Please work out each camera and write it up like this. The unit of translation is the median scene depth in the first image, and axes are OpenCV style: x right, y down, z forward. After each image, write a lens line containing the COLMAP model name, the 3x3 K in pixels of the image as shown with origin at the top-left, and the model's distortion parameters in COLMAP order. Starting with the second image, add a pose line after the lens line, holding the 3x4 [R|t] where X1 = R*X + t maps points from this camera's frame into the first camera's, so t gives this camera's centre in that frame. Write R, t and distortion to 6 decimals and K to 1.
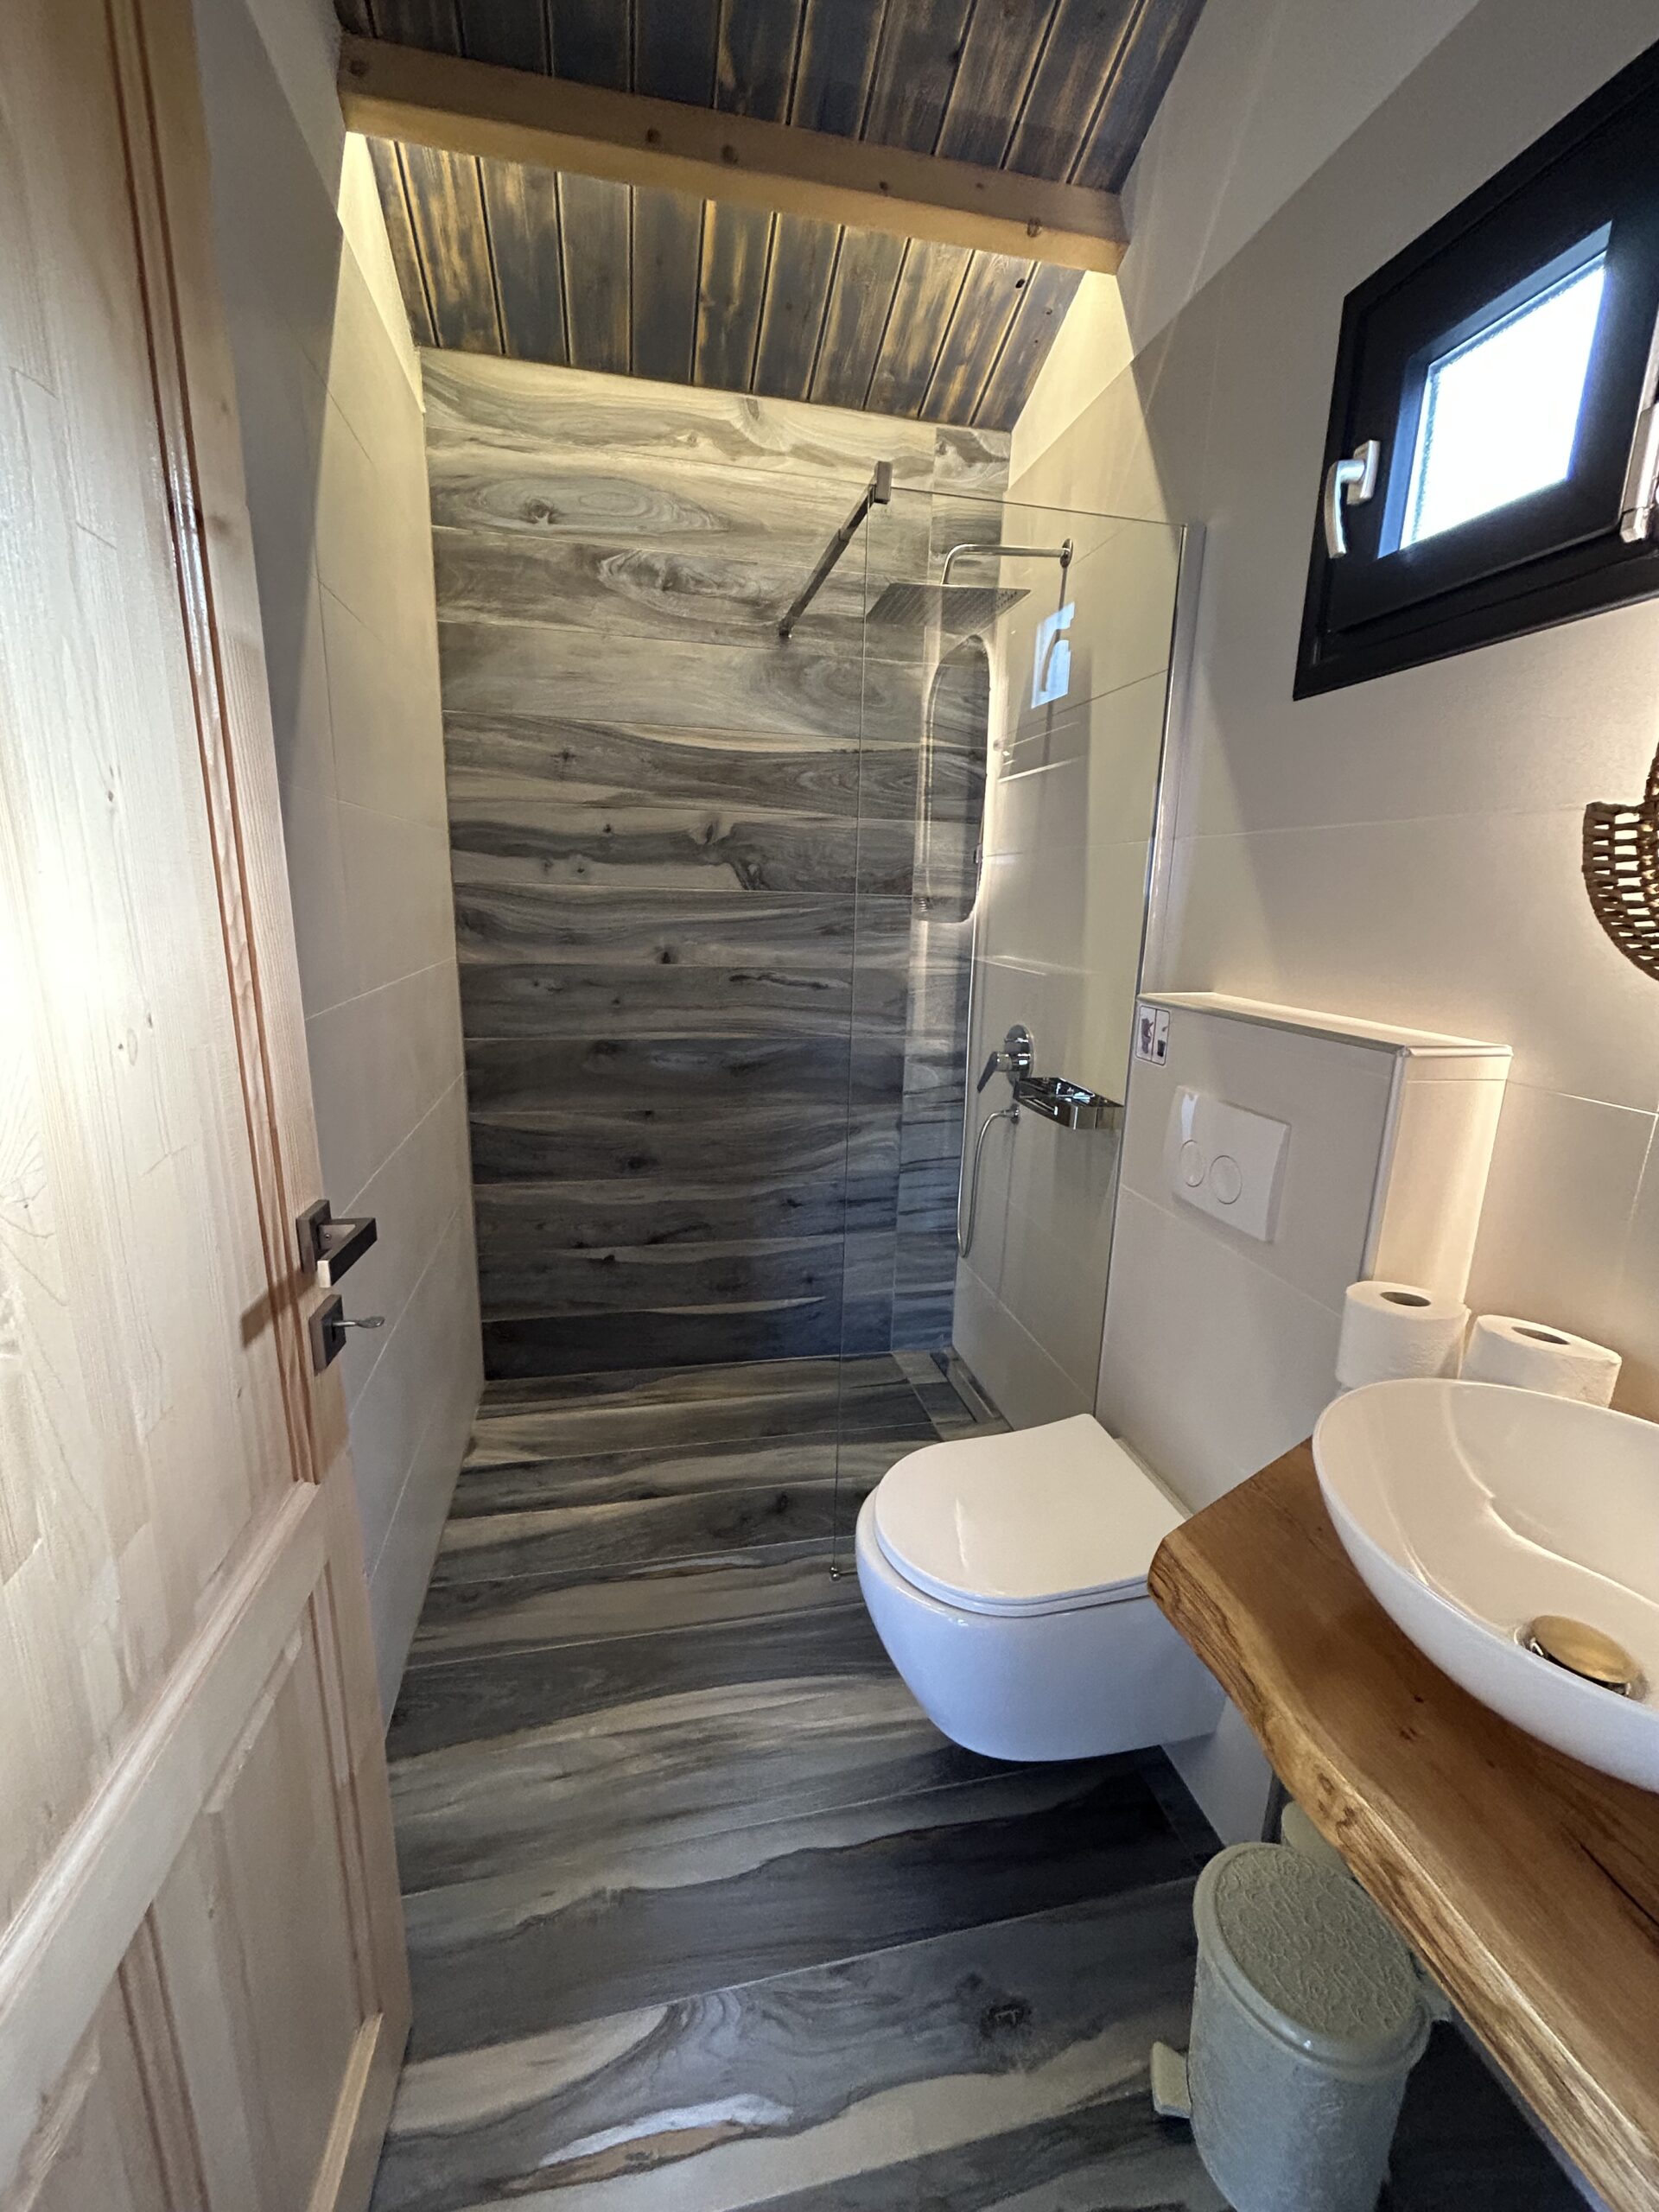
lens RADIAL K [[899.3, 0, 839.1], [0, 899.3, 1116.2], [0, 0, 1]] dist [-0.009569, 0.003623]
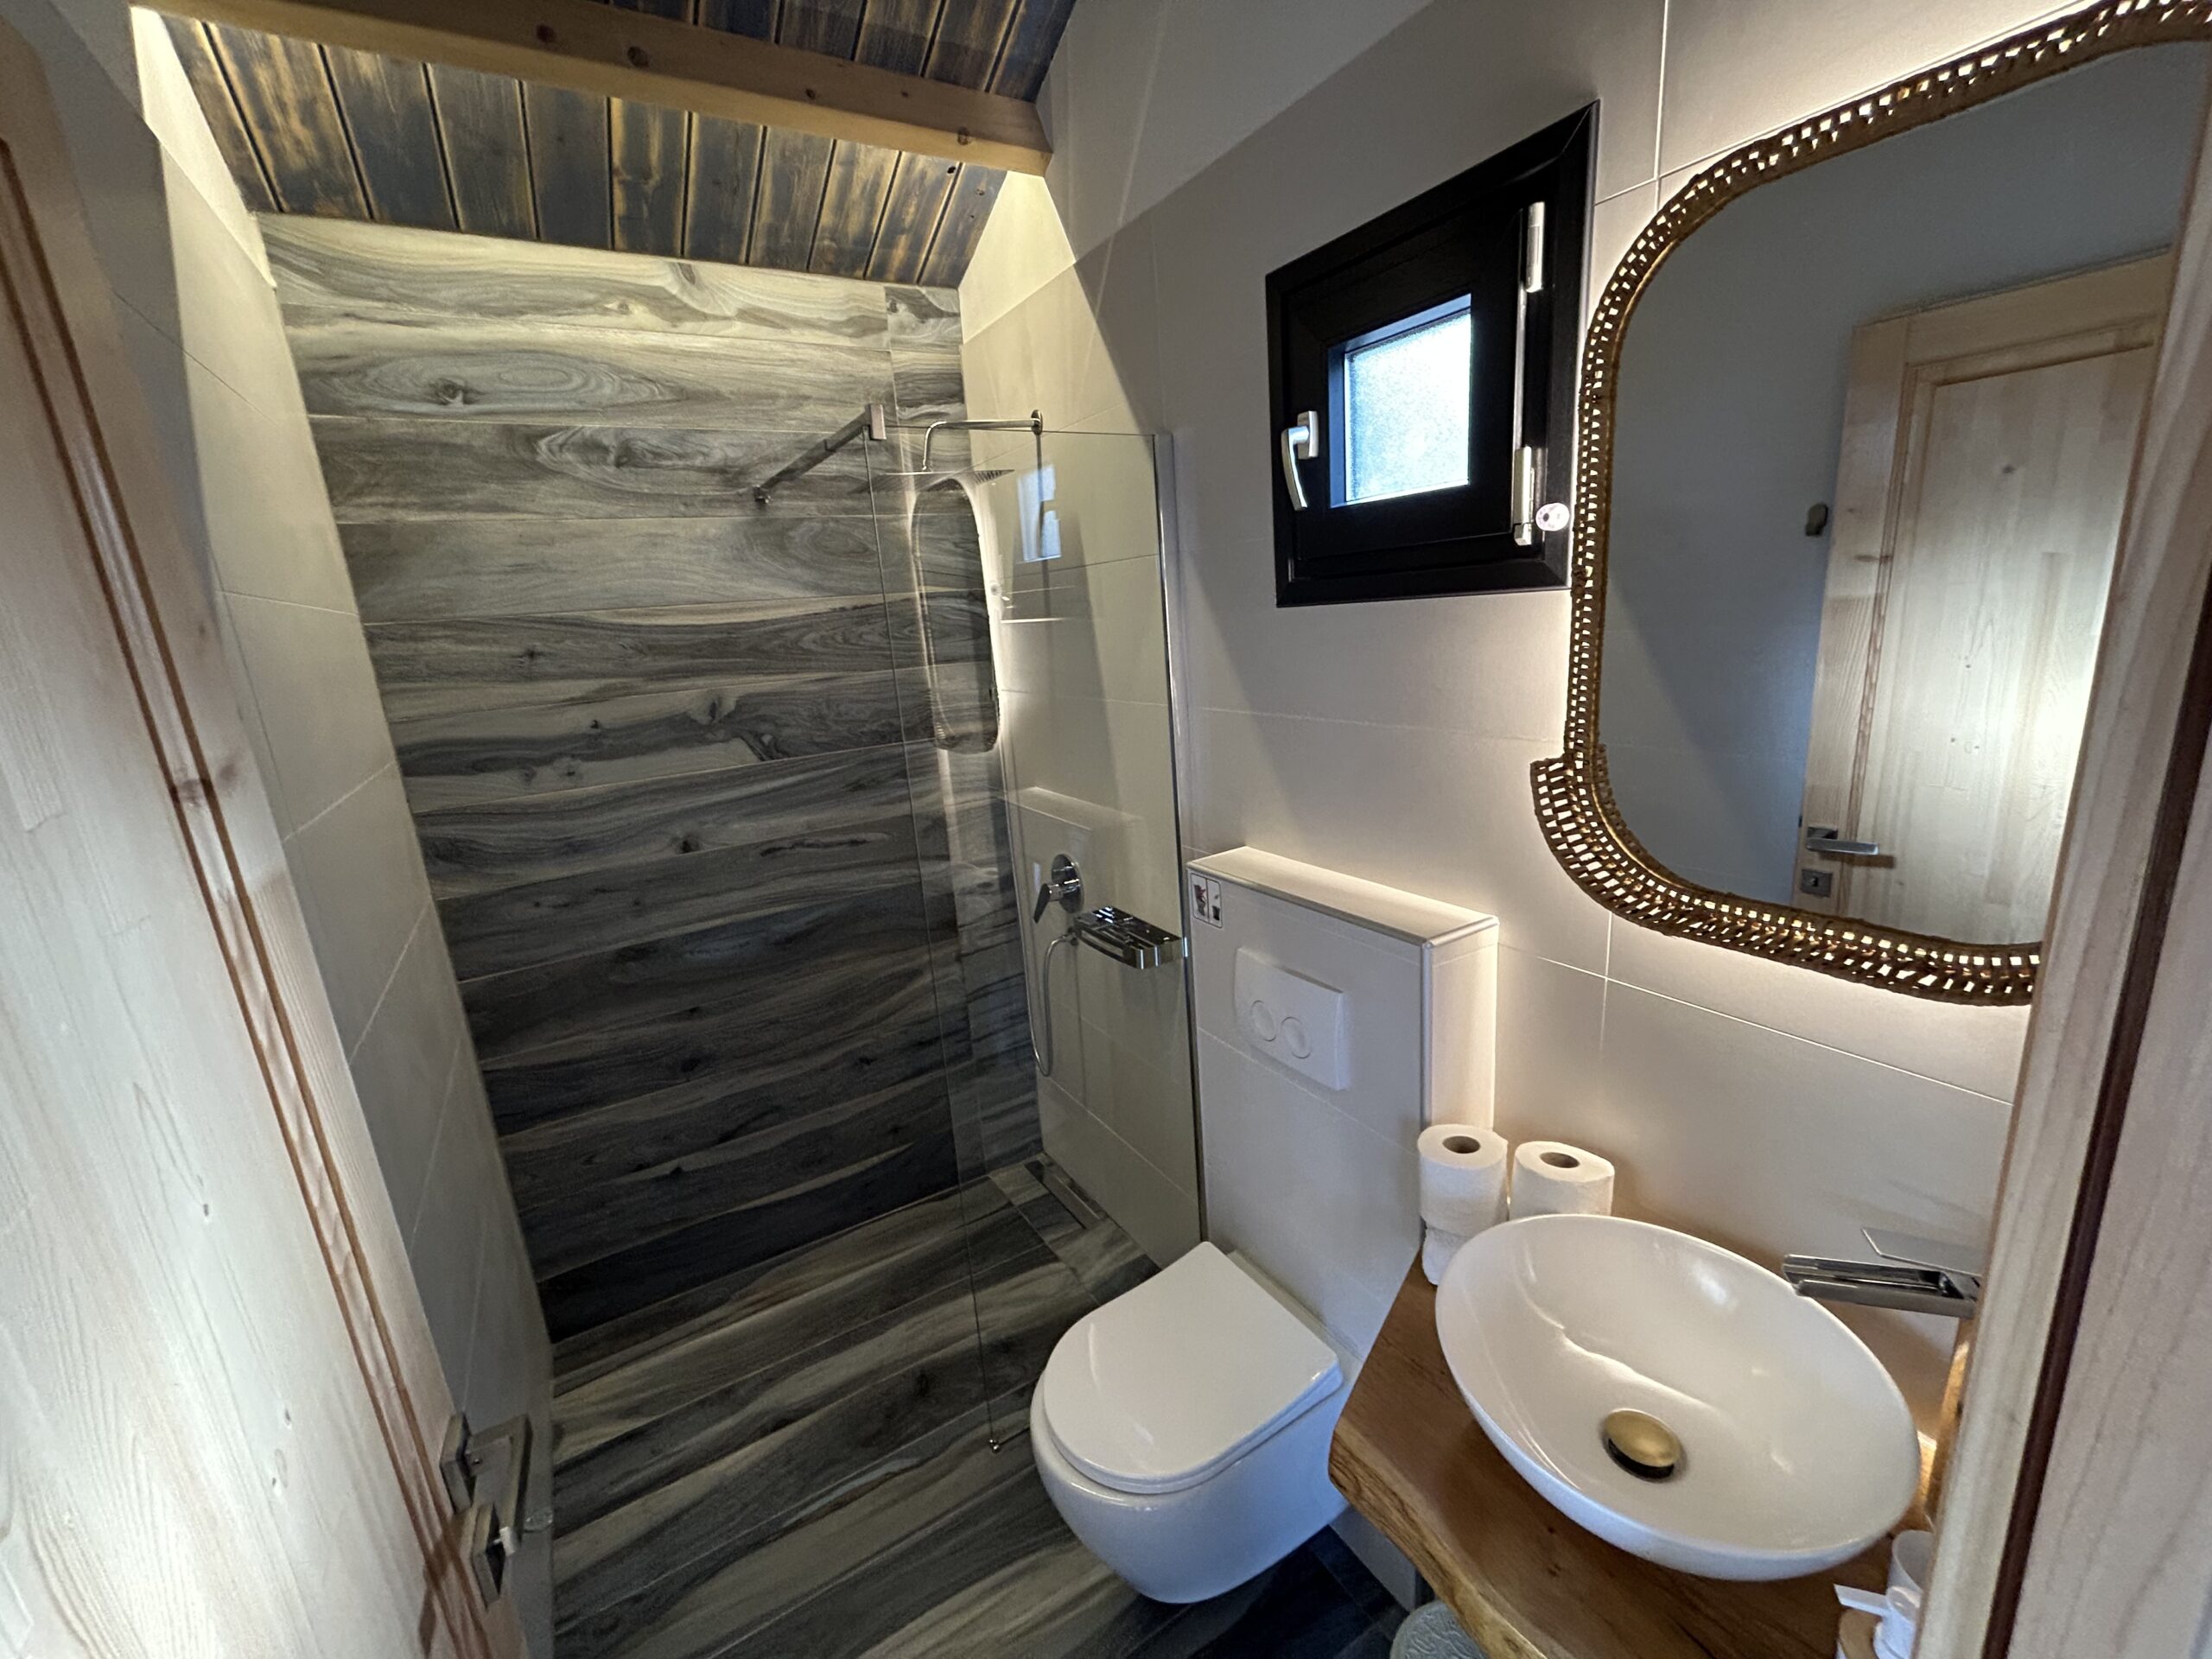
lens RADIAL K [[899.3, 0, 1108.5], [0, 899.3, 822.7], [0, 0, 1]] dist [-0.009569, 0.003623]
pose [[0.941720, -0.170491, 0.289993, -0.057033], [0.170179, 0.985057, 0.026489, -0.186894], [-0.290176, 0.024405, 0.956662, -0.025516]]
